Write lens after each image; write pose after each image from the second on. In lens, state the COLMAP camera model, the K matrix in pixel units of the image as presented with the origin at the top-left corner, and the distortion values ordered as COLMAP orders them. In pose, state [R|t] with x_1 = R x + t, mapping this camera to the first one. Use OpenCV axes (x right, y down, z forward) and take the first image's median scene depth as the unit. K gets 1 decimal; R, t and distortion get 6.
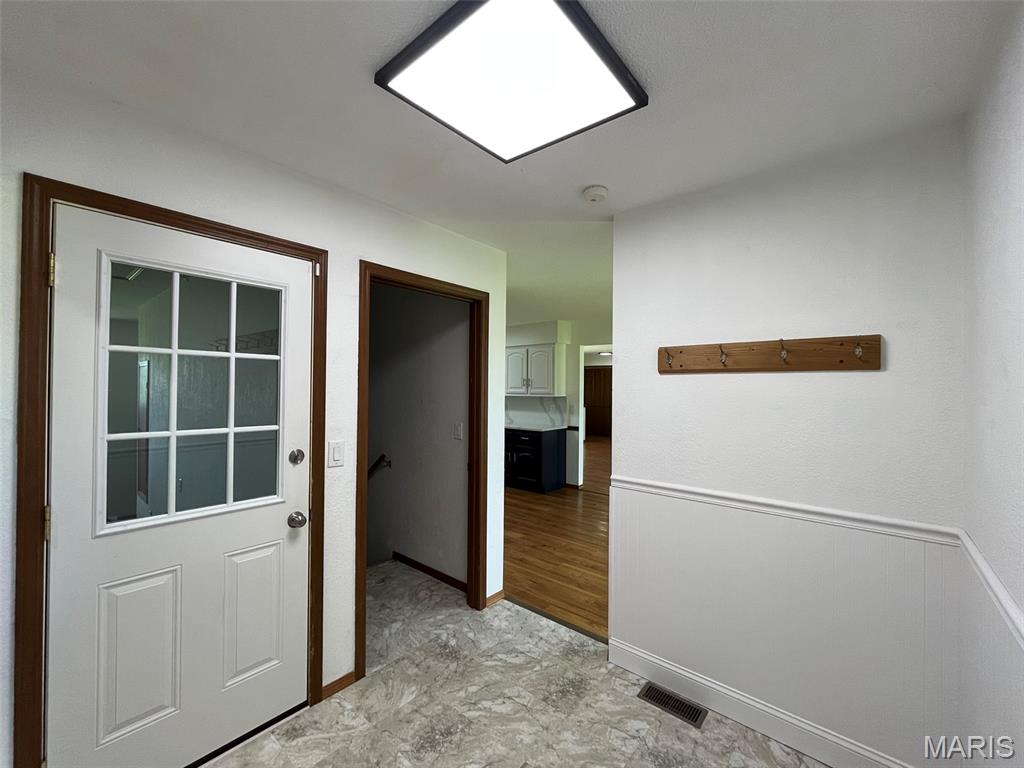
lens RADIAL K [[416.4, 0, 510.3], [0, 416.4, 385.0], [0, 0, 1]] dist [-0.003110, 0.000719]
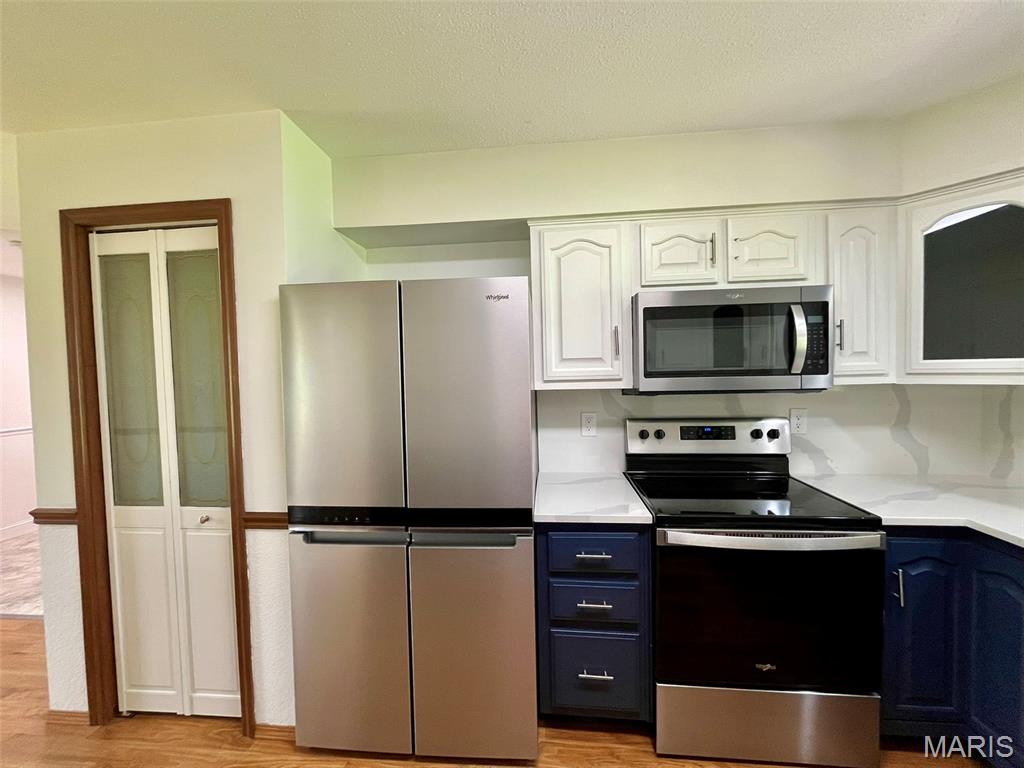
lens RADIAL K [[416.4, 0, 510.3], [0, 416.4, 385.0], [0, 0, 1]] dist [-0.003110, 0.000719]
pose [[-0.823956, 0.026528, -0.566032, -0.381161], [0.016229, 0.999599, 0.023222, 0.032474], [0.566421, 0.009948, -0.824056, 3.200404]]
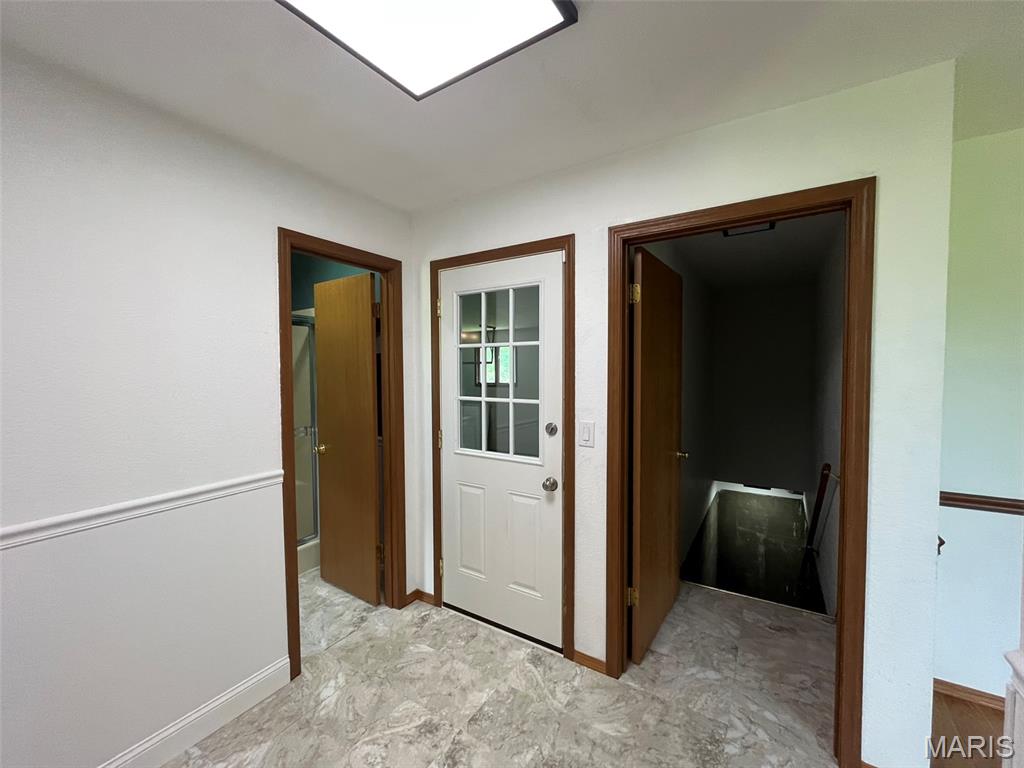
lens RADIAL K [[416.4, 0, 510.3], [0, 416.4, 385.0], [0, 0, 1]] dist [-0.003110, 0.000719]
pose [[0.137870, 0.028734, -0.990033, 0.544800], [0.010205, 0.999485, 0.030429, 0.015071], [0.990398, -0.014299, 0.137505, 0.680534]]
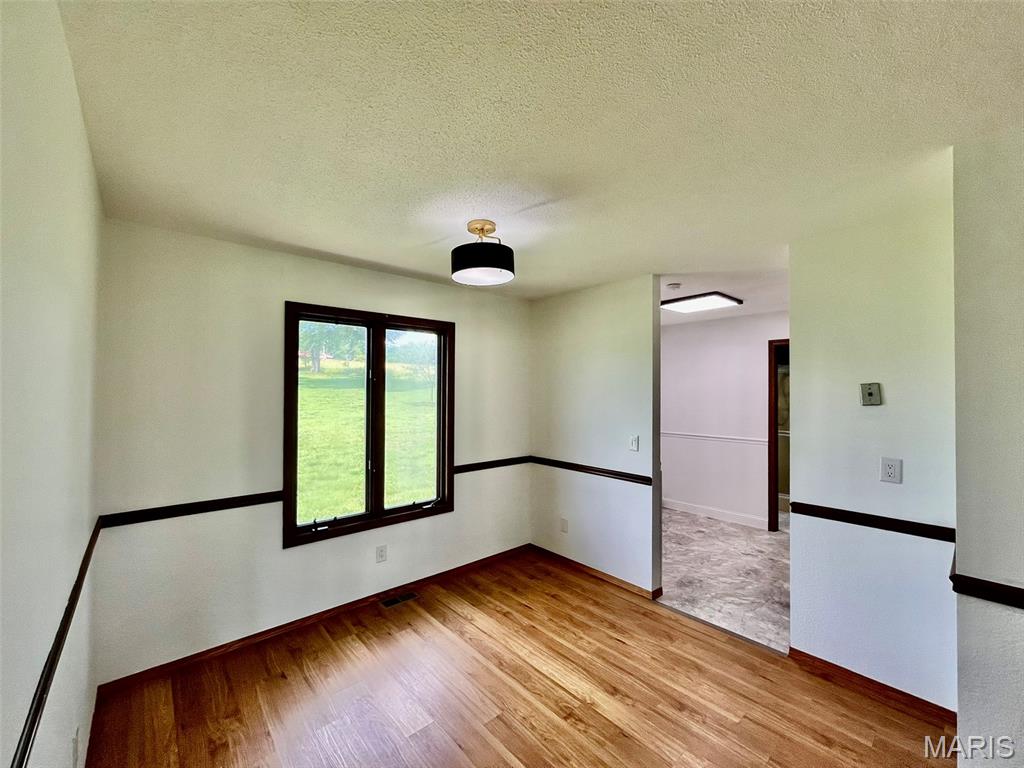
lens RADIAL K [[414.7, 0, 509.5], [0, 414.7, 385.0], [0, 0, 1]] dist [-0.004547, 0.000473]
pose [[-0.989012, -0.010793, 0.147439, 0.614696], [-0.013100, 0.999806, -0.014684, -0.018862], [-0.147252, -0.016454, -0.988962, 2.781921]]
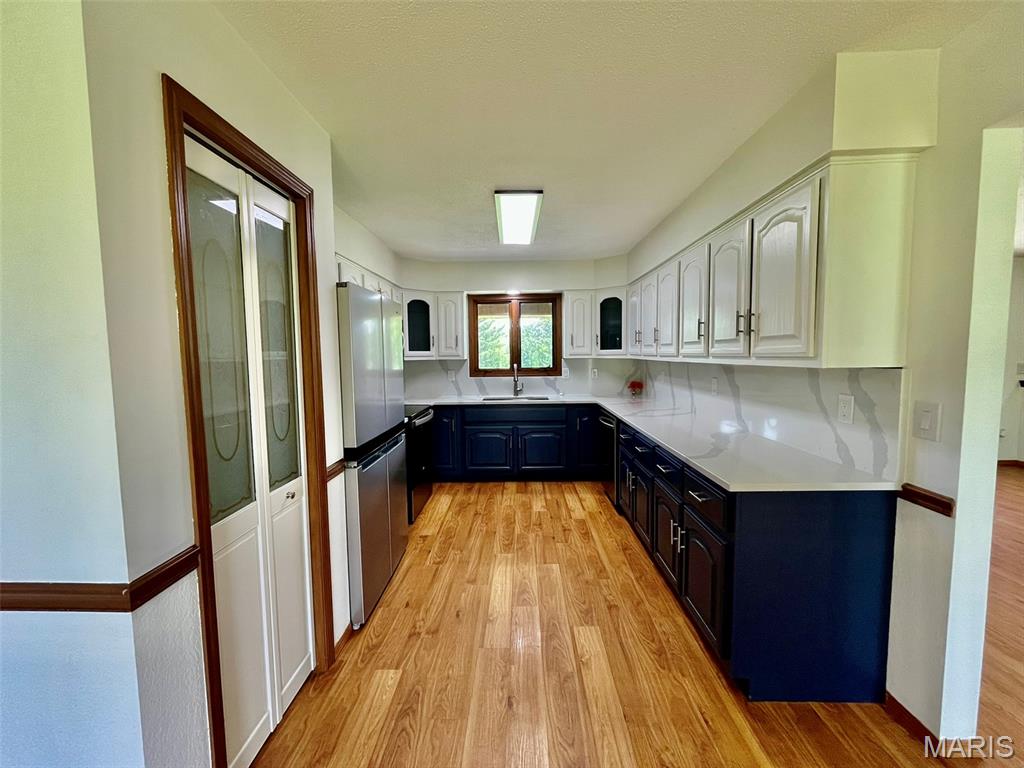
lens RADIAL K [[416.4, 0, 510.3], [0, 416.4, 385.0], [0, 0, 1]] dist [-0.003110, 0.000719]
pose [[0.625207, 0.043212, -0.779262, 0.560797], [0.021790, 0.997110, 0.072775, 0.045258], [0.780155, -0.062480, 0.622459, 2.005363]]
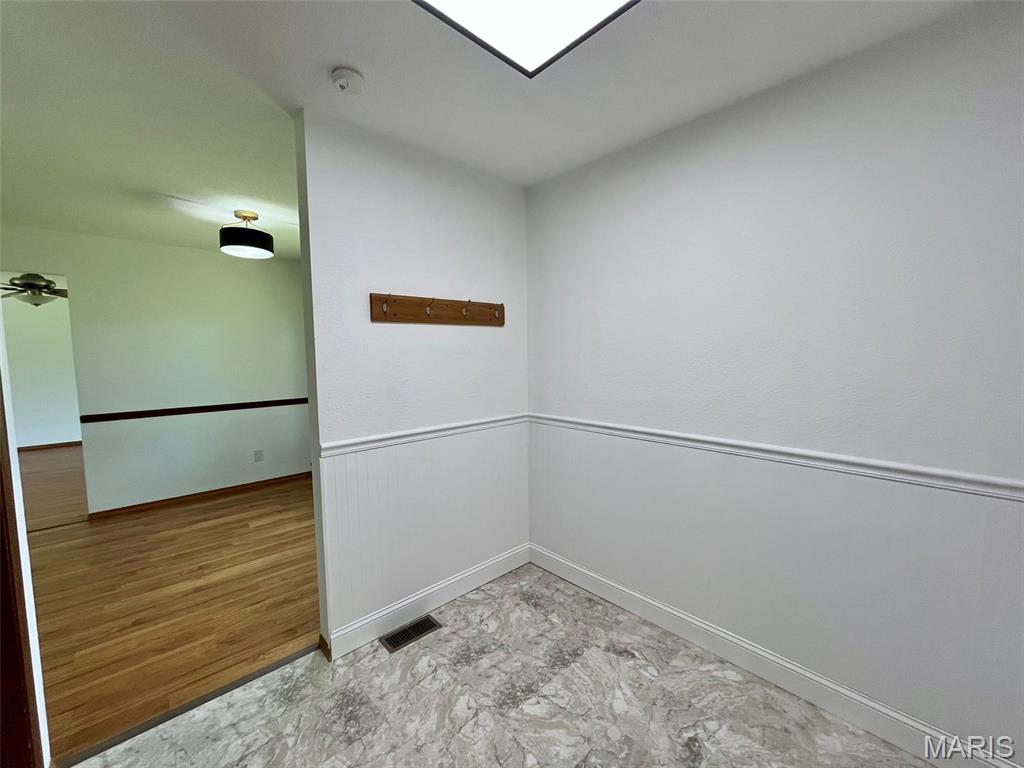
lens RADIAL K [[416.4, 0, 510.3], [0, 416.4, 385.0], [0, 0, 1]] dist [-0.003110, 0.000719]
pose [[0.112426, -0.089725, 0.989601, -0.572555], [0.009698, 0.995966, 0.089201, 0.036854], [-0.993613, -0.000431, 0.112843, 0.611294]]
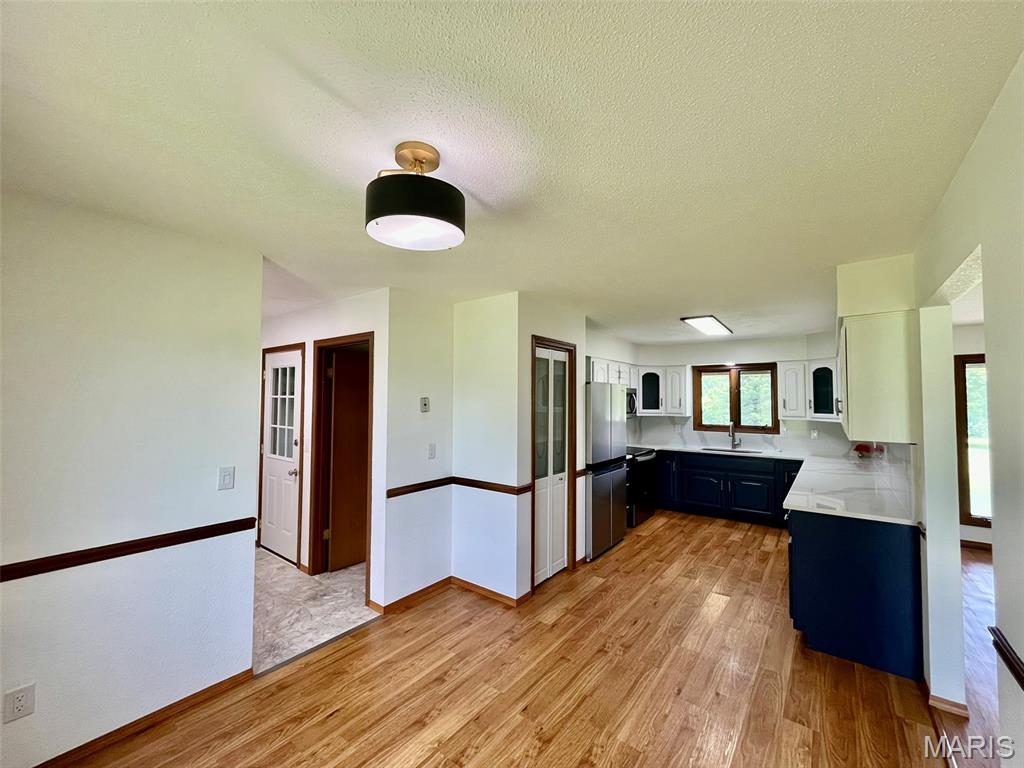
lens RADIAL K [[416.4, 0, 510.3], [0, 416.4, 385.0], [0, 0, 1]] dist [-0.003110, 0.000719]
pose [[0.045706, -0.043844, -0.997992, 1.551016], [-0.001491, 0.999032, -0.043958, -0.028903], [0.998954, 0.003497, 0.045596, 1.848997]]
